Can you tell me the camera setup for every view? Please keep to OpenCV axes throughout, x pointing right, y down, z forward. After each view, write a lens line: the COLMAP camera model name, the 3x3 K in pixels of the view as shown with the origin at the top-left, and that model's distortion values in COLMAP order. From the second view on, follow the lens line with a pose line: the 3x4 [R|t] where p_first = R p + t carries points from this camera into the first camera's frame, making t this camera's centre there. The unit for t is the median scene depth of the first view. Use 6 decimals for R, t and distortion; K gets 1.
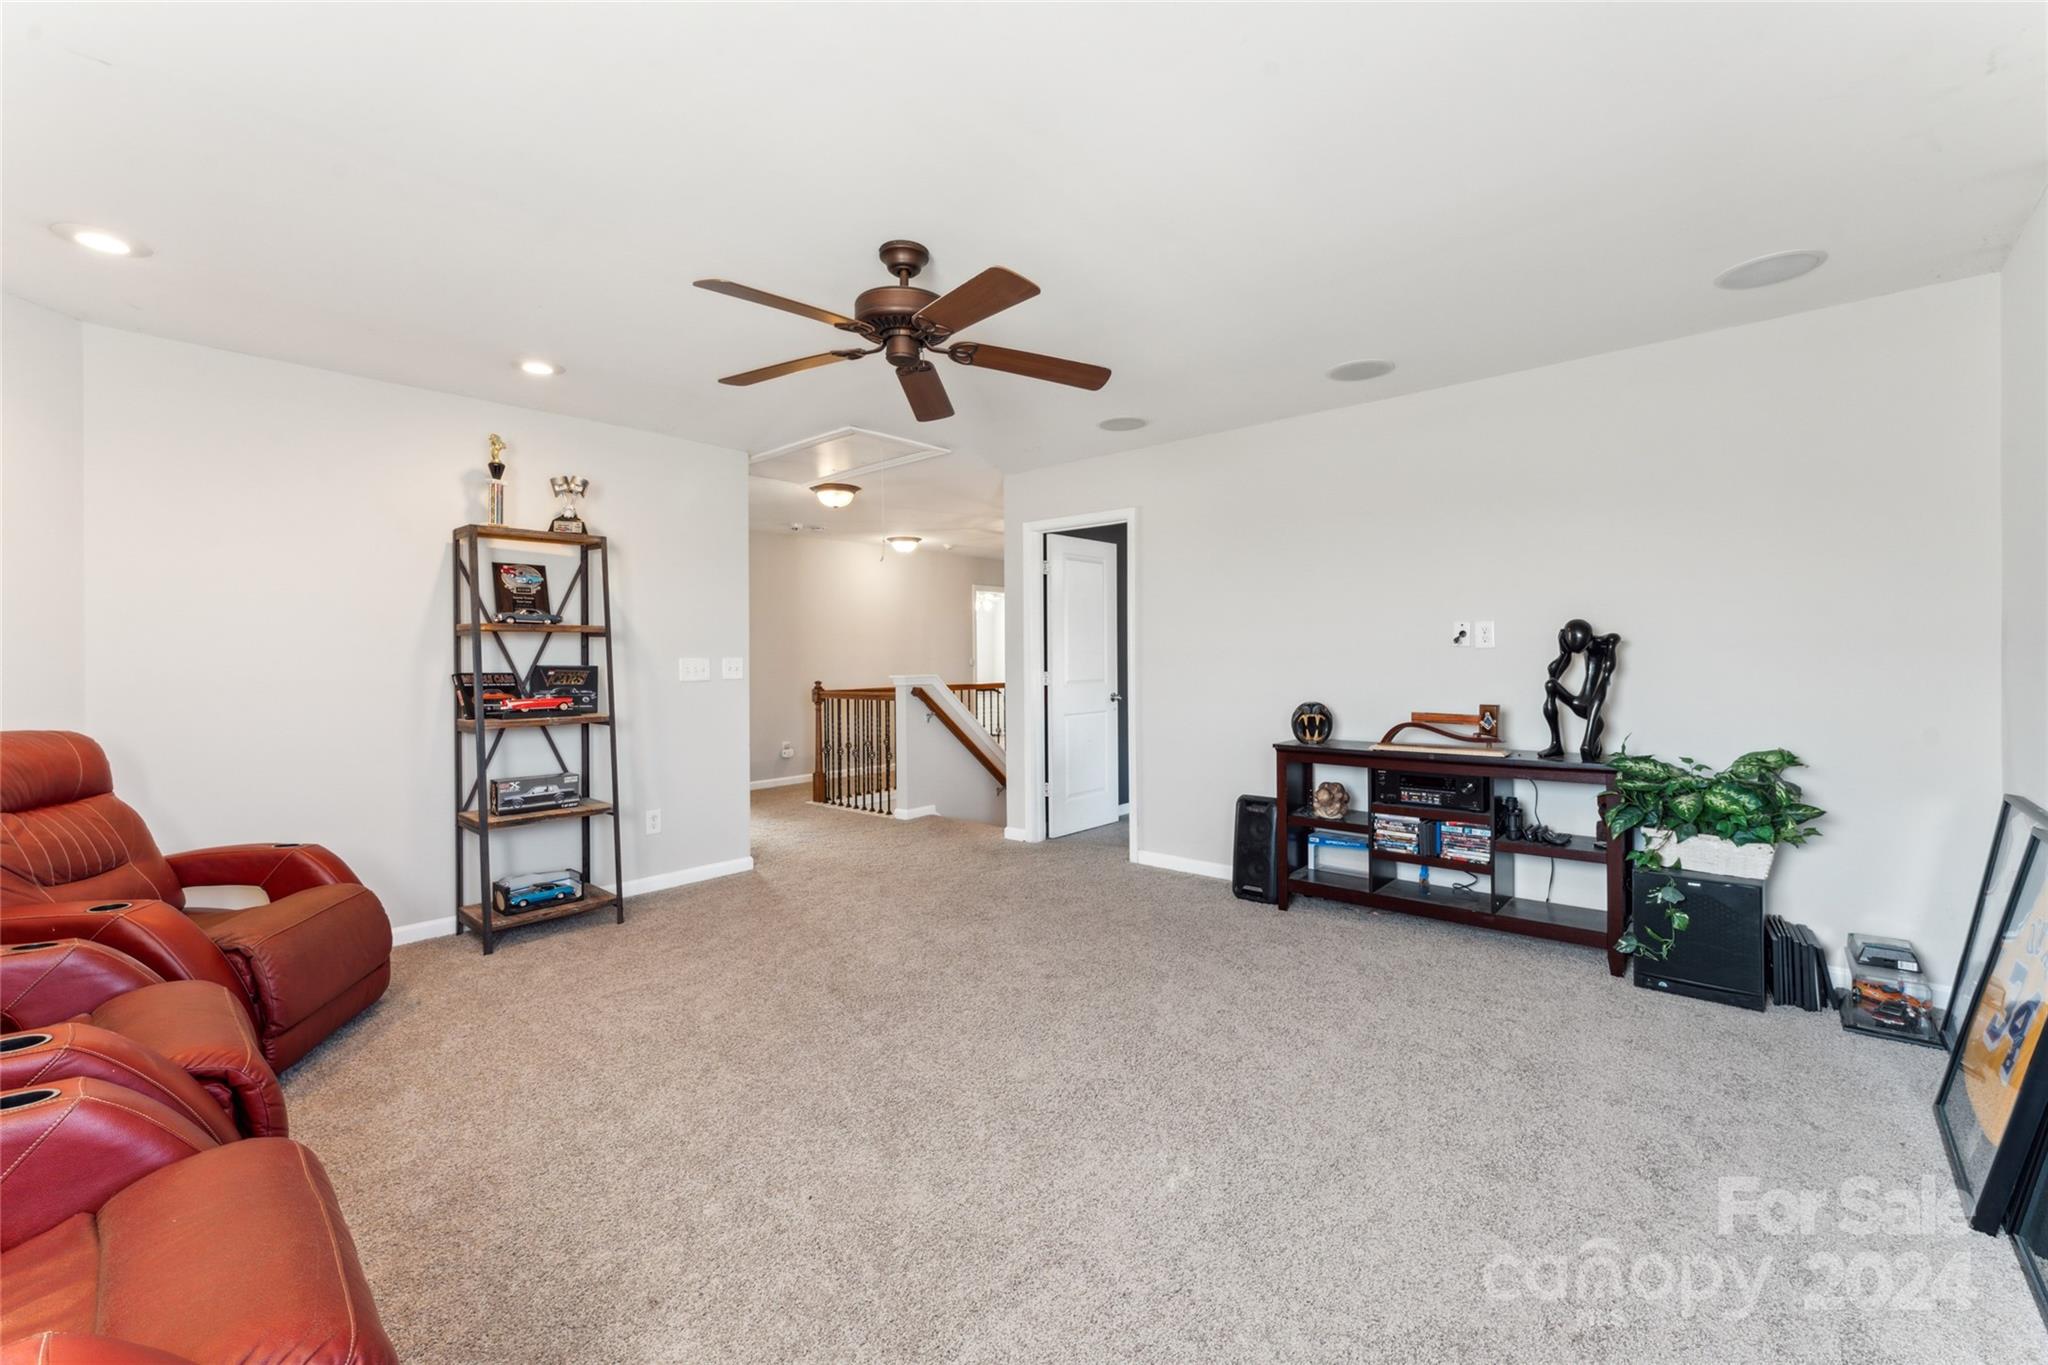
lens RADIAL K [[850.0, 0, 1026.9], [0, 850.0, 669.1], [0, 0, 1]] dist [0.000841, -0.000092]
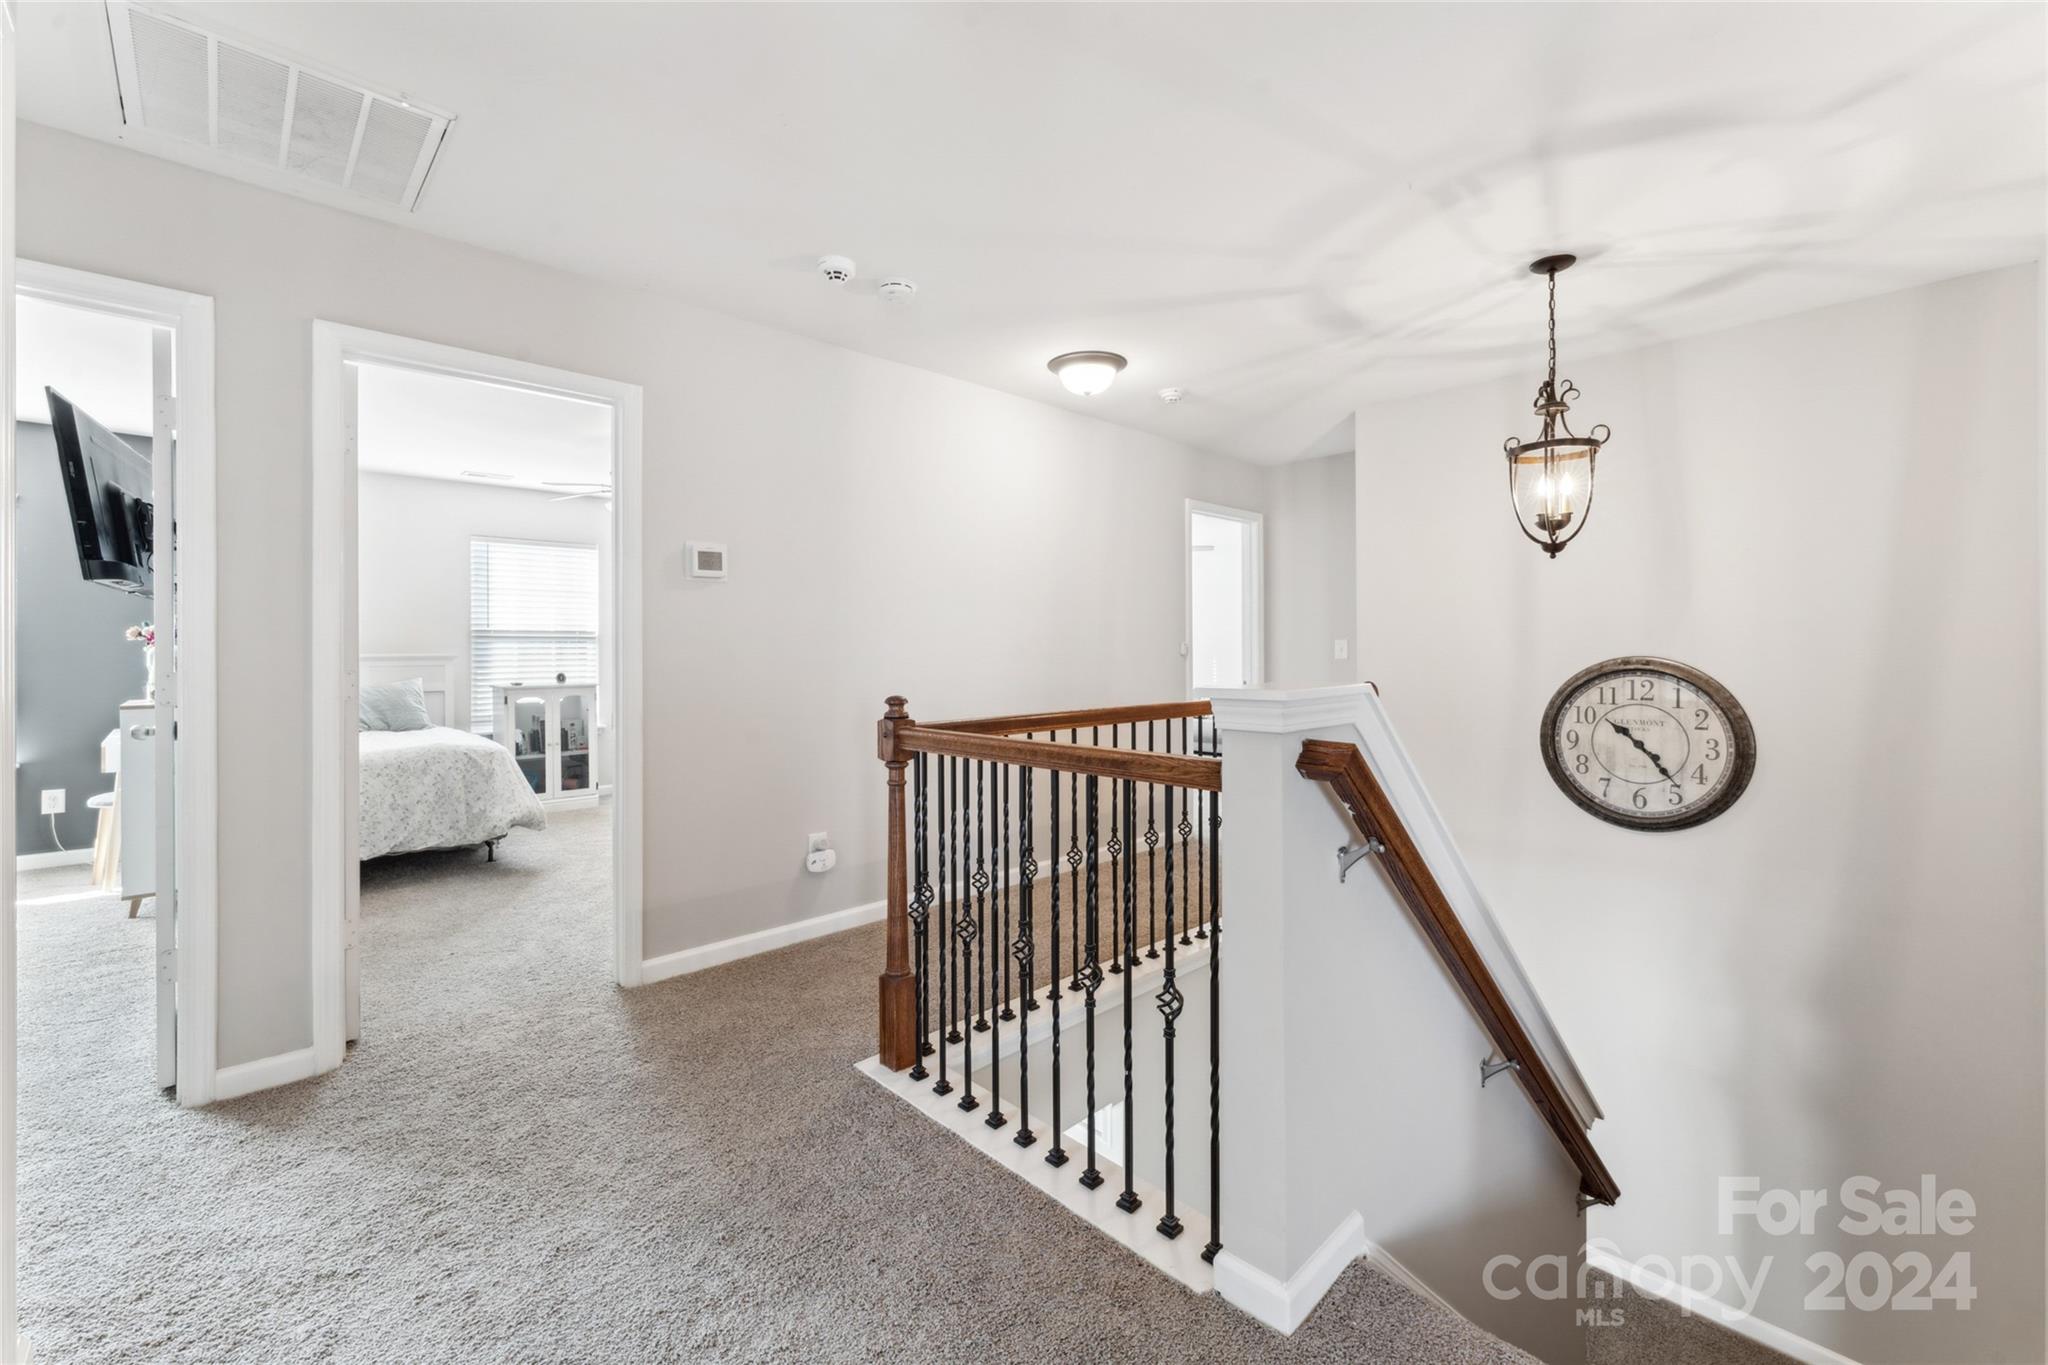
lens RADIAL K [[838.9, 0, 1021.8], [0, 838.9, 653.6], [0, 0, 1]] dist [0.001095, -0.000115]
pose [[0.996324, 0.002685, -0.085627, -0.168393], [-0.002911, 0.999993, -0.002513, -0.001478], [0.085619, 0.002753, 0.996324, 0.676958]]
